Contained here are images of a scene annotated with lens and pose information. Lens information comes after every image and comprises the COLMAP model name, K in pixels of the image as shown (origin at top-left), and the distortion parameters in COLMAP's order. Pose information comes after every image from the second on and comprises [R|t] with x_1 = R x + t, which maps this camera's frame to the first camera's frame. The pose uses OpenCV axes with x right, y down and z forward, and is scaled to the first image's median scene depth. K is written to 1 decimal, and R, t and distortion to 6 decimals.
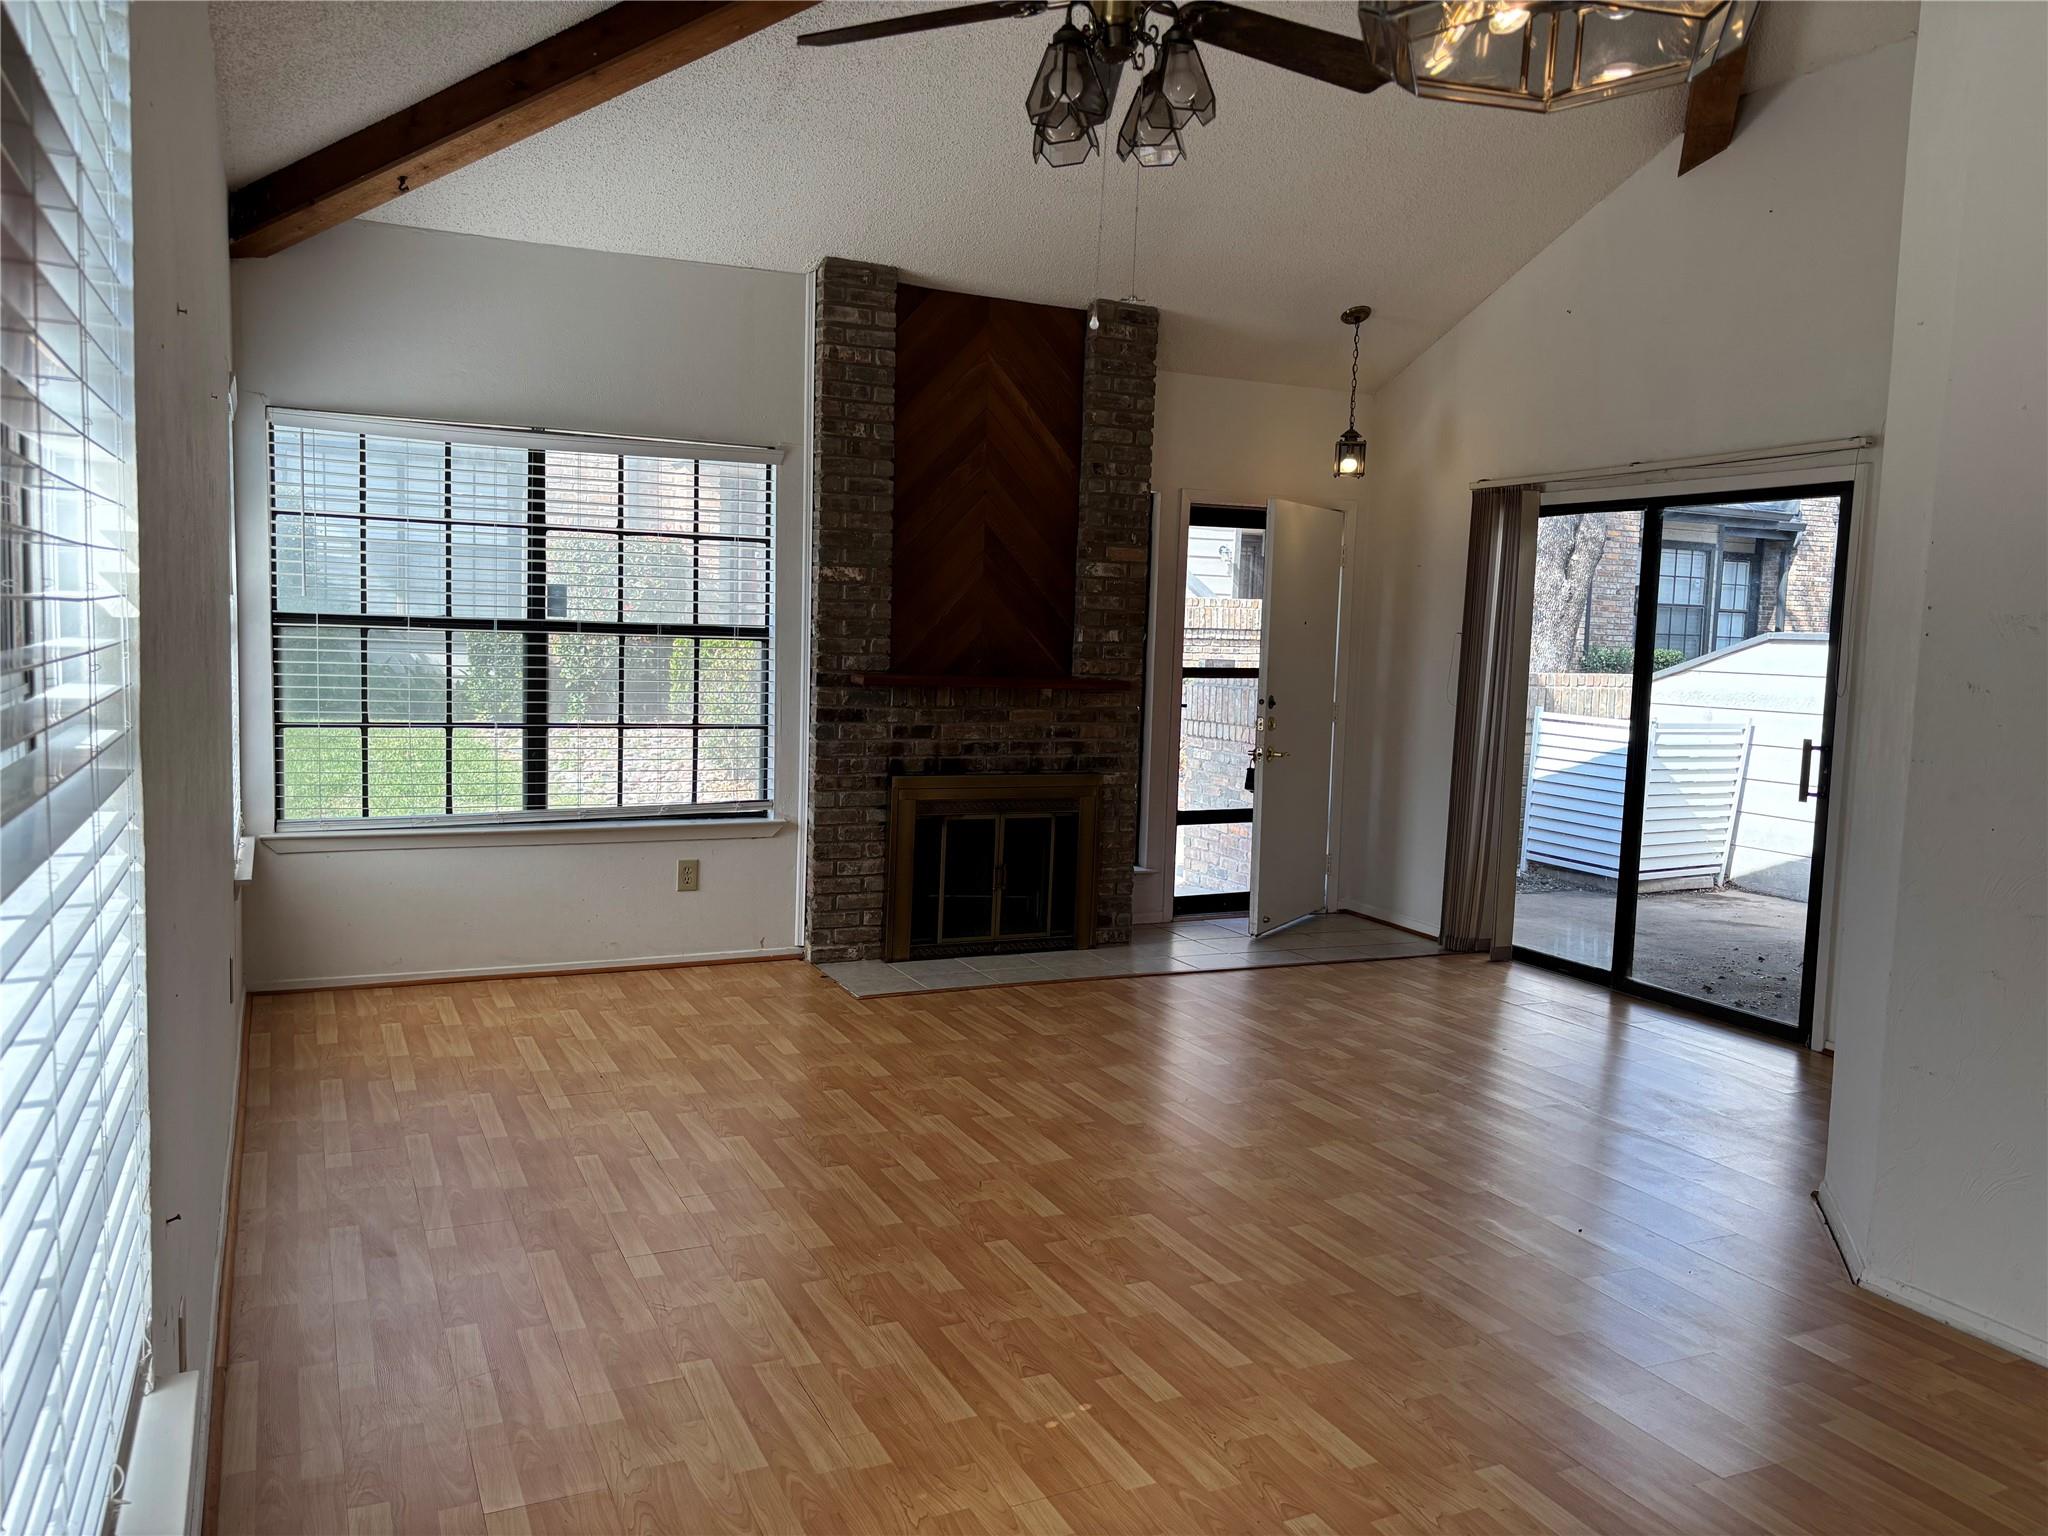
lens RADIAL K [[1540.2, 0, 1031.4], [0, 1540.2, 775.3], [0, 0, 1]] dist [0.099948, -0.136207]
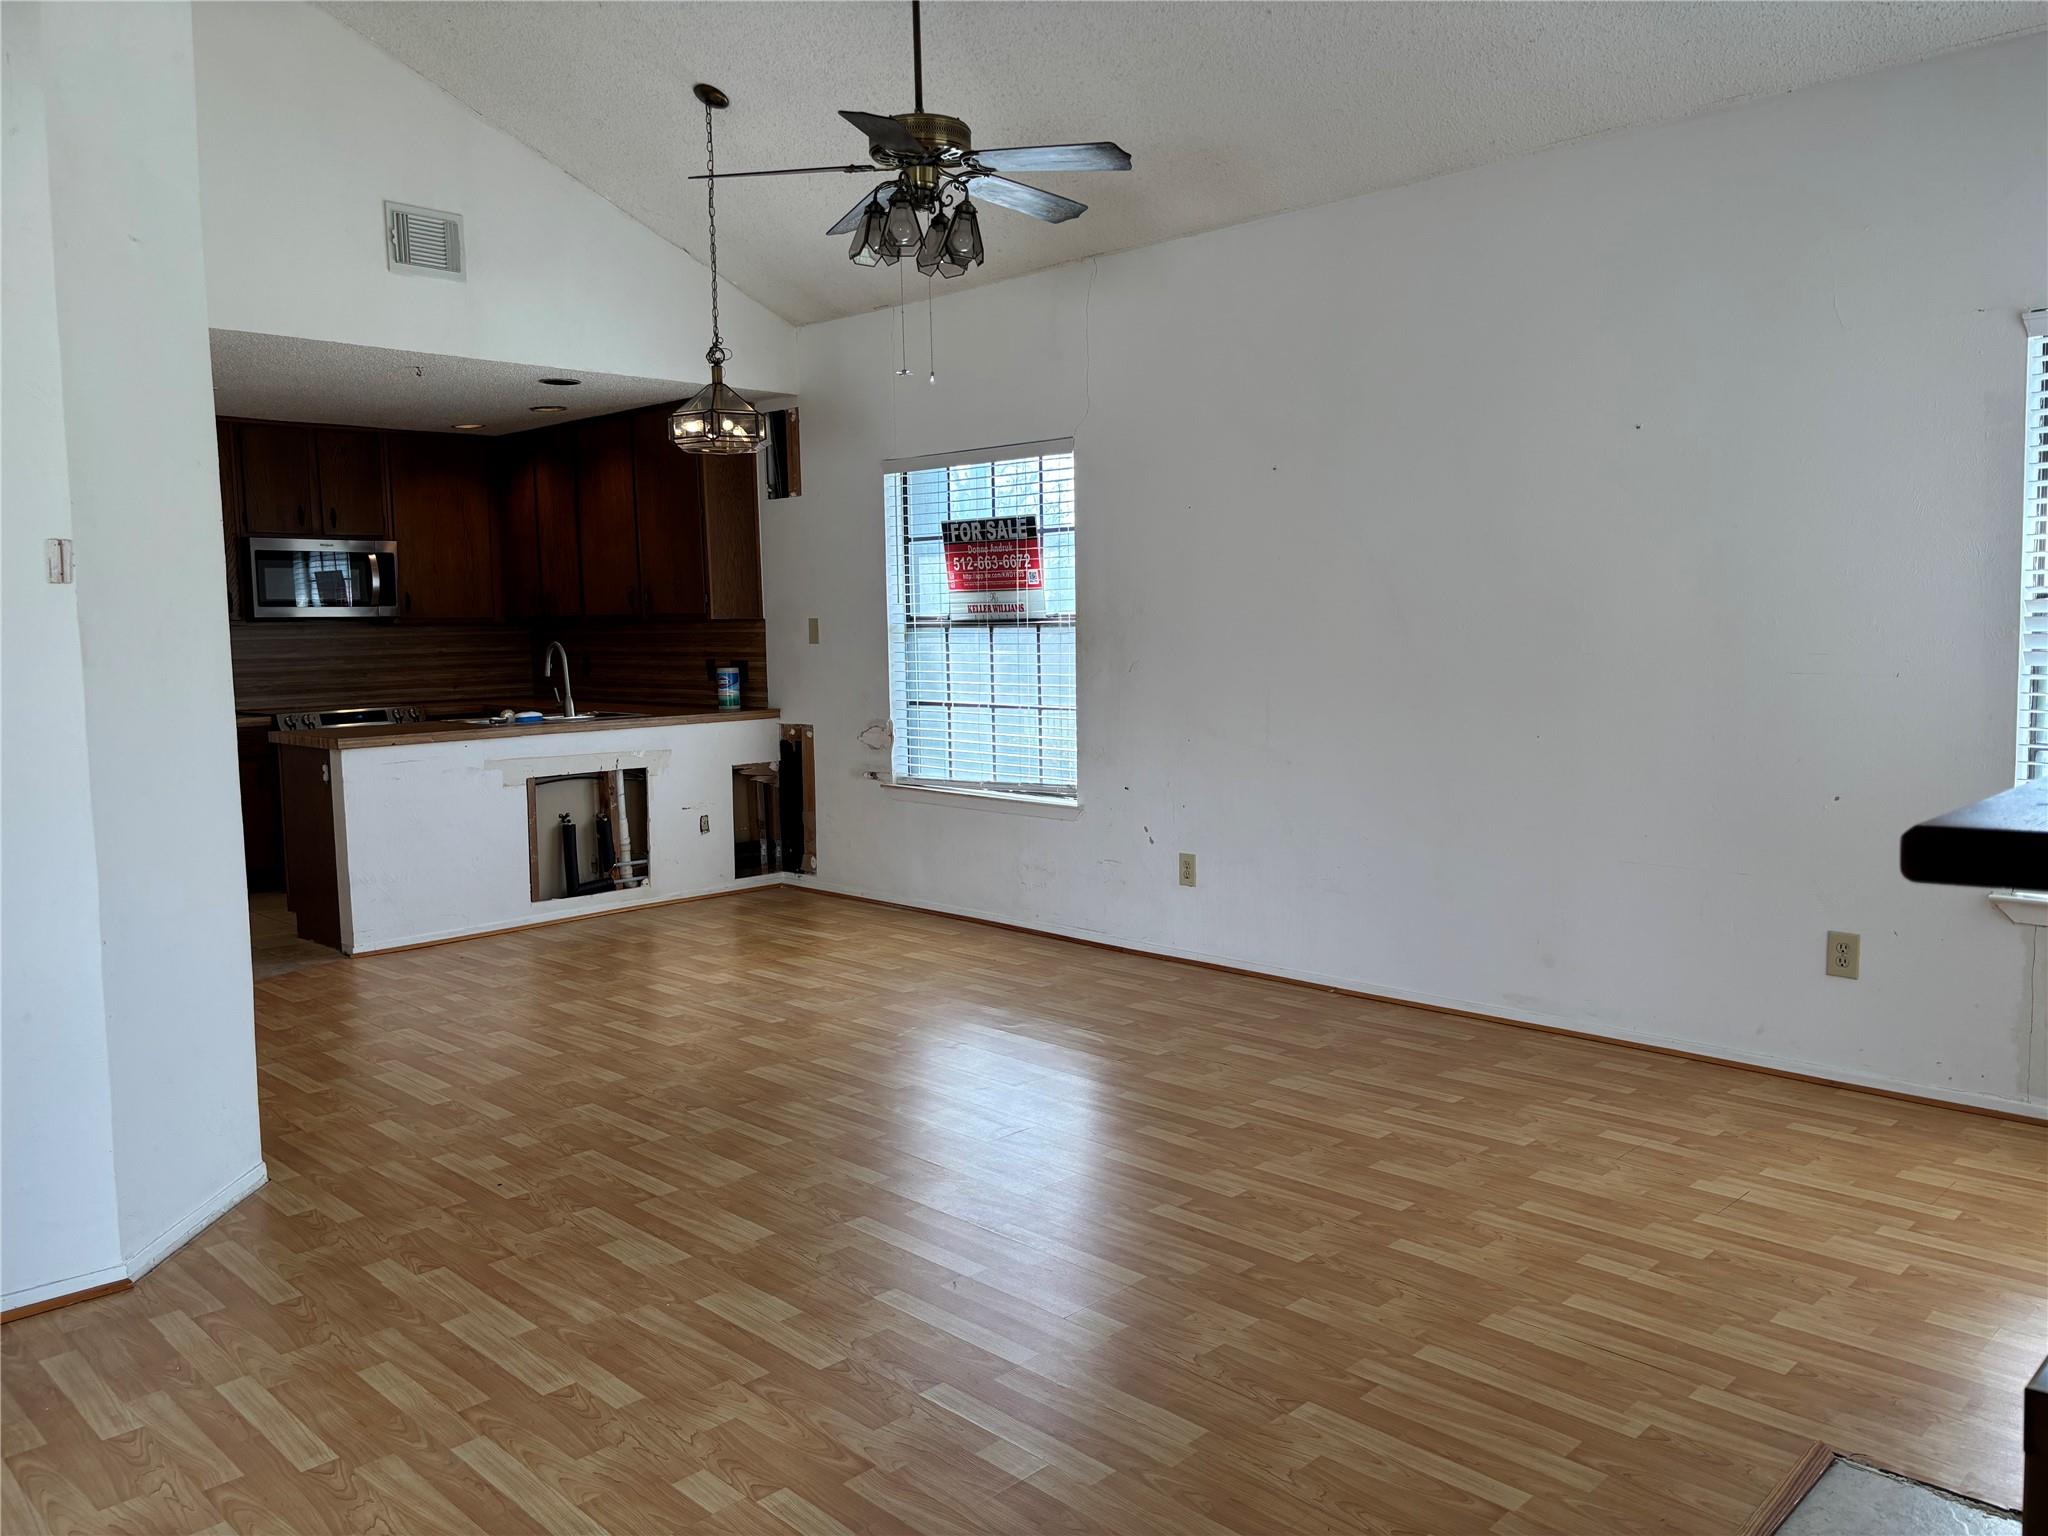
lens RADIAL K [[1546.7, 0, 1043.3], [0, 1546.7, 772.1], [0, 0, 1]] dist [0.052251, -0.062305]
pose [[-0.940024, 0.014581, -0.340795, 0.217876], [-0.050538, 0.982106, 0.181421, -0.098393], [0.337343, 0.187764, -0.922467, 1.196125]]
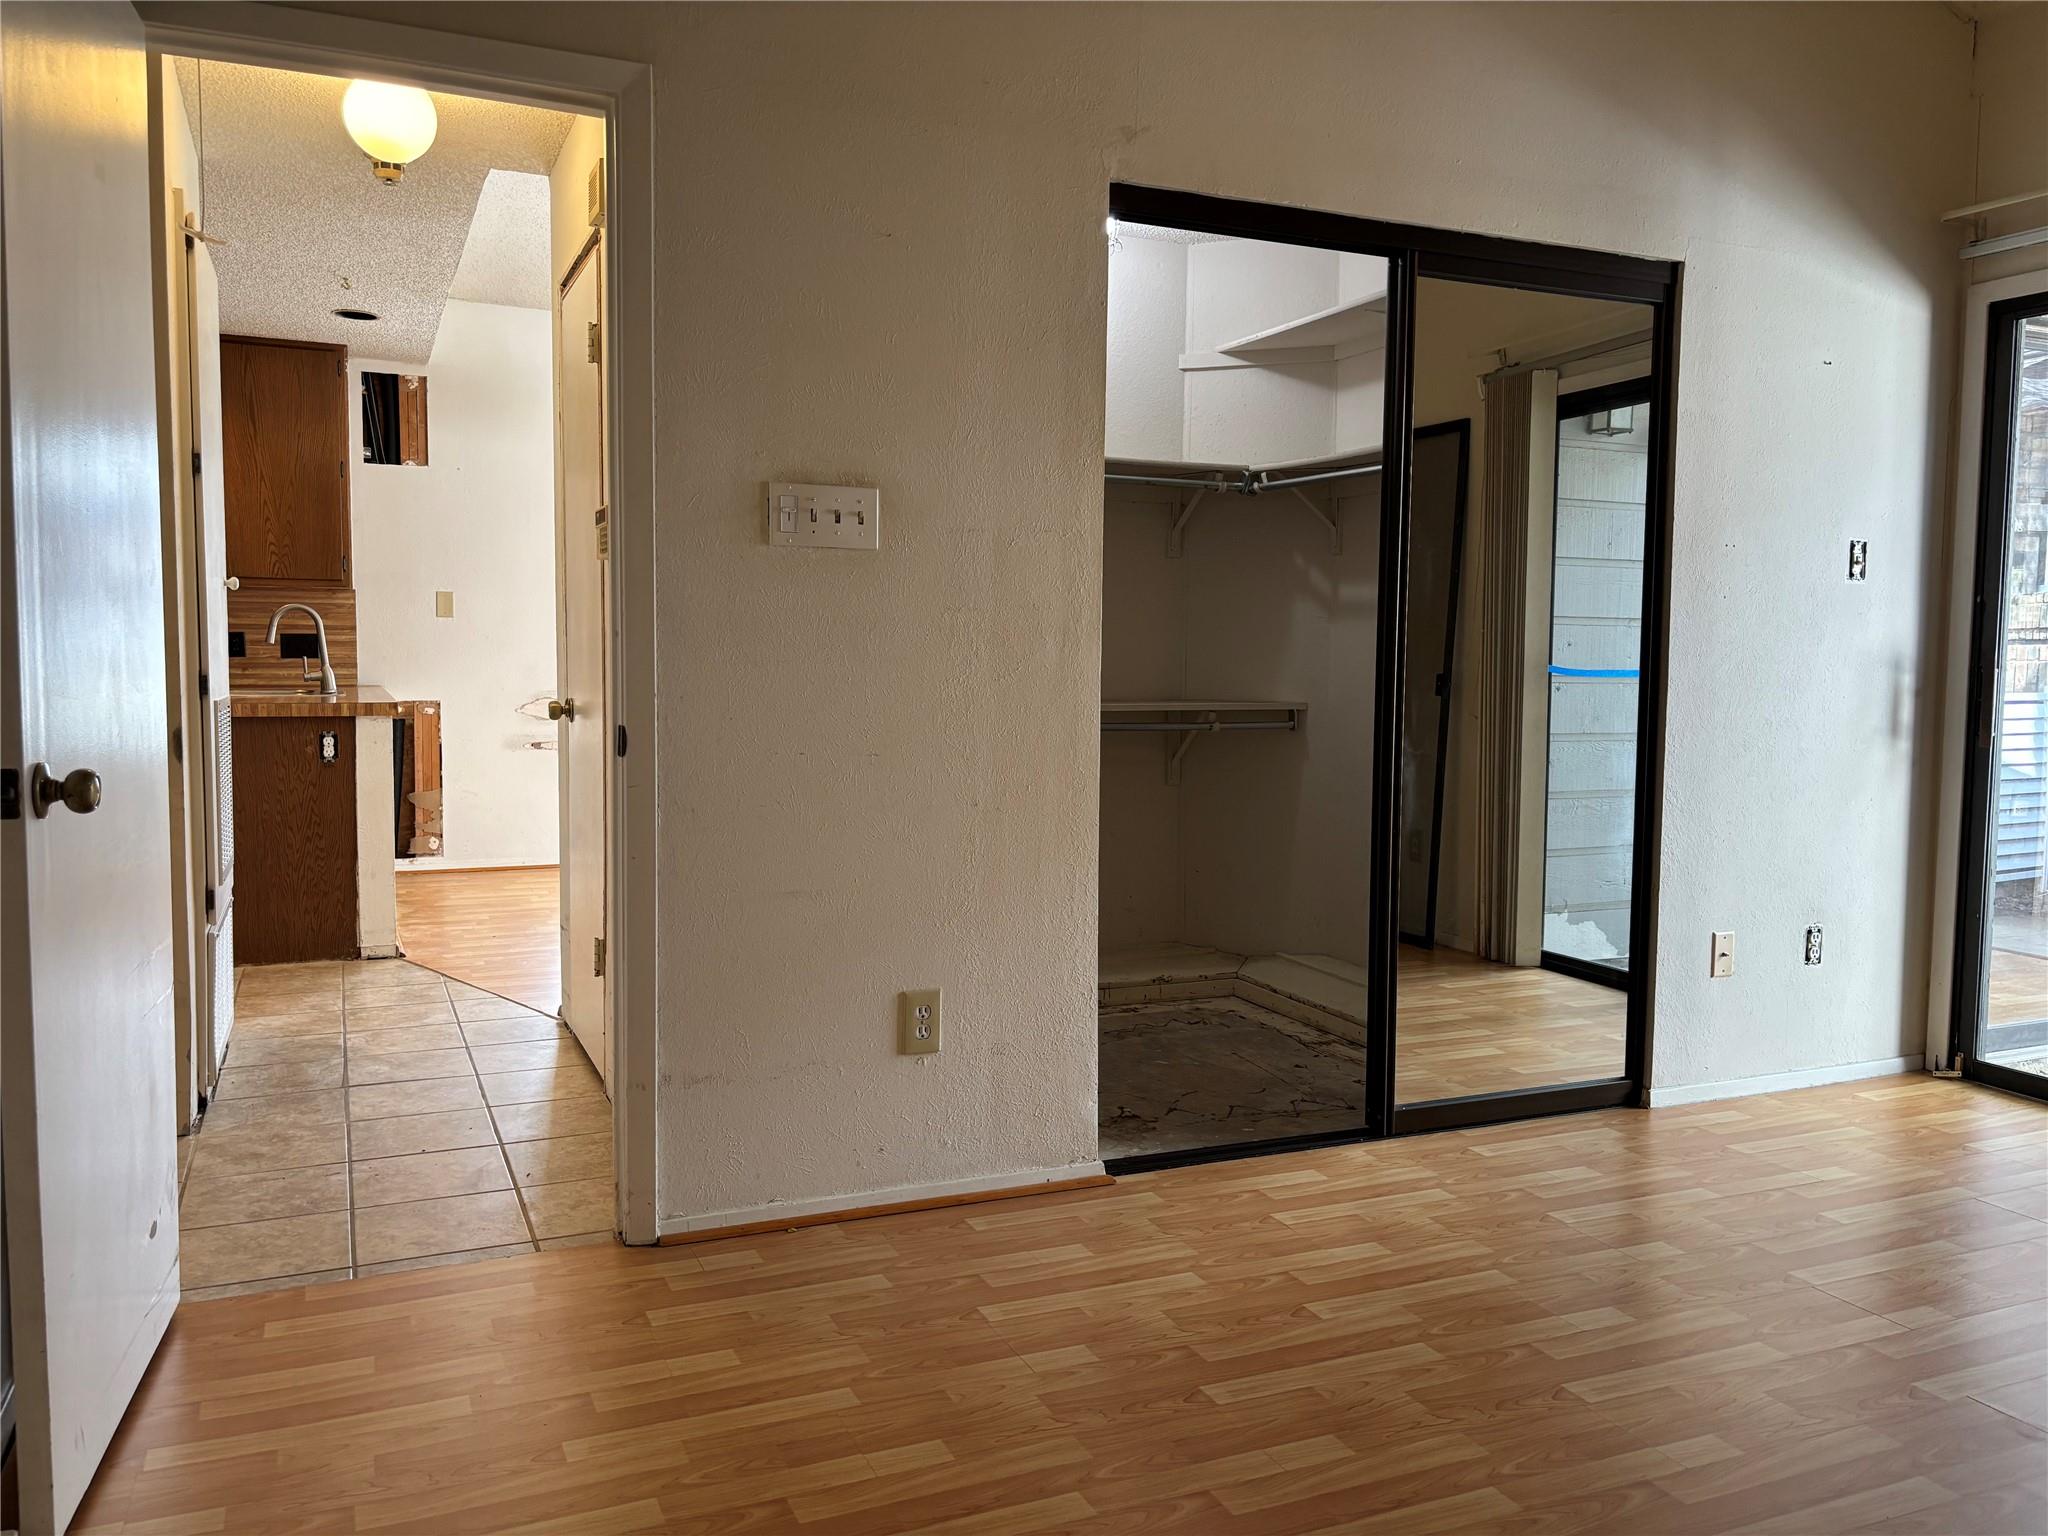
lens RADIAL K [[1557.8, 0, 1024.0], [0, 1557.8, 768.0], [0, 0, 1]] dist [0.022736, -0.002443]
pose [[-0.029923, 0.037603, -0.998845, 1.154366], [-0.110096, 0.993088, 0.040684, 0.047821], [0.993470, 0.111186, -0.025576, 0.489851]]
